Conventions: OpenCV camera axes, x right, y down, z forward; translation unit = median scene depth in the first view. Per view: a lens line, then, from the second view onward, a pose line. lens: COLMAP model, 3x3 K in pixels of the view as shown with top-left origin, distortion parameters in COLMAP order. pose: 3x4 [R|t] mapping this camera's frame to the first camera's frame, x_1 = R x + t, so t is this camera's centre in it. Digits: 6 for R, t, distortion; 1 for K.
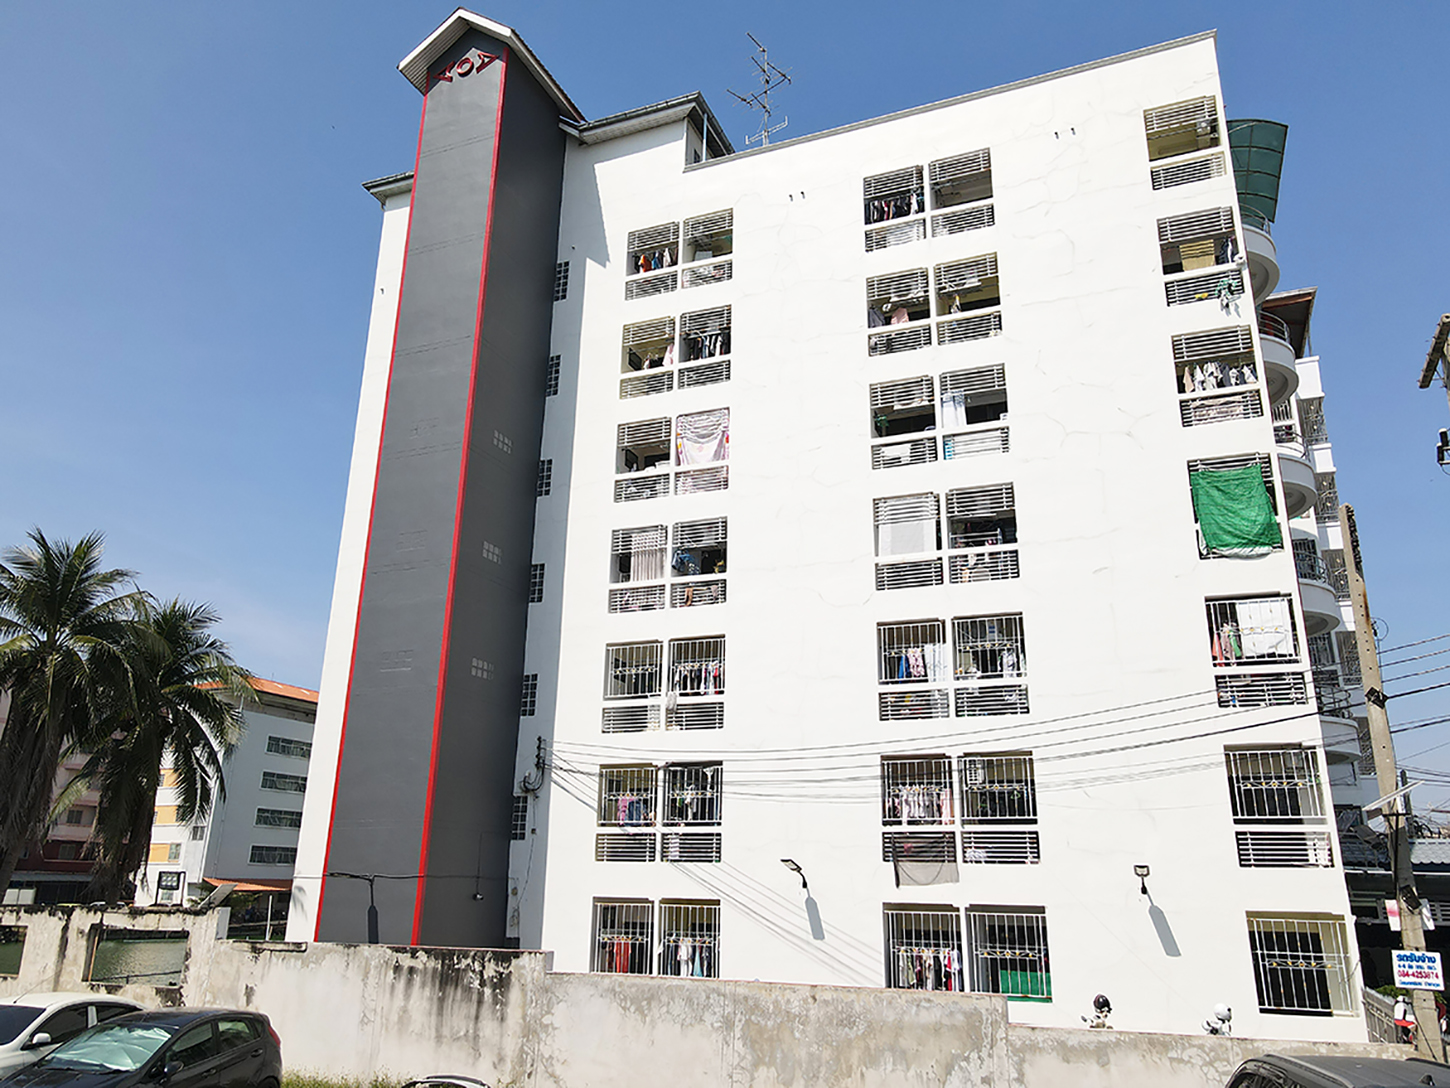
lens RADIAL K [[1046.8, 0, 725.0], [0, 1046.8, 544.0], [0, 0, 1]] dist [0.004302, -0.006039]
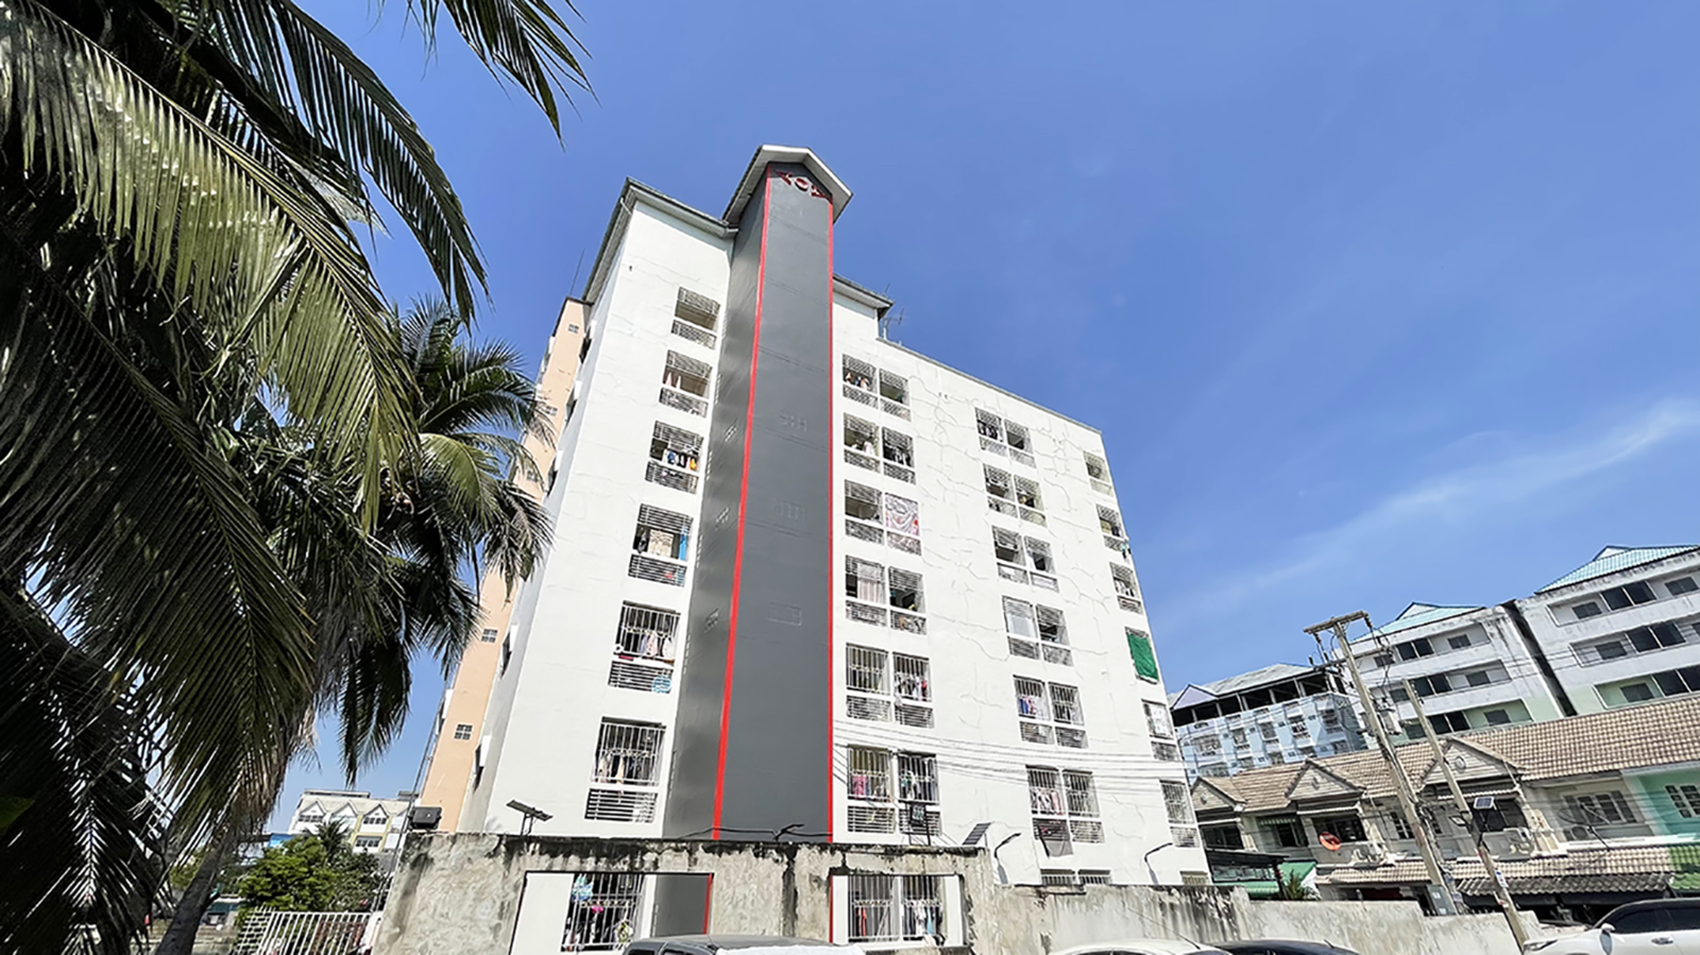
lens RADIAL K [[693.5, 0, 847.6], [0, 693.5, 451.8], [0, 0, 1]] dist [0.002052, 0.000386]
pose [[0.591462, 0.429461, 0.682448, -0.912254], [-0.234908, 0.901422, -0.363670, 0.224632], [-0.771356, 0.054785, 0.634041, 0.539457]]
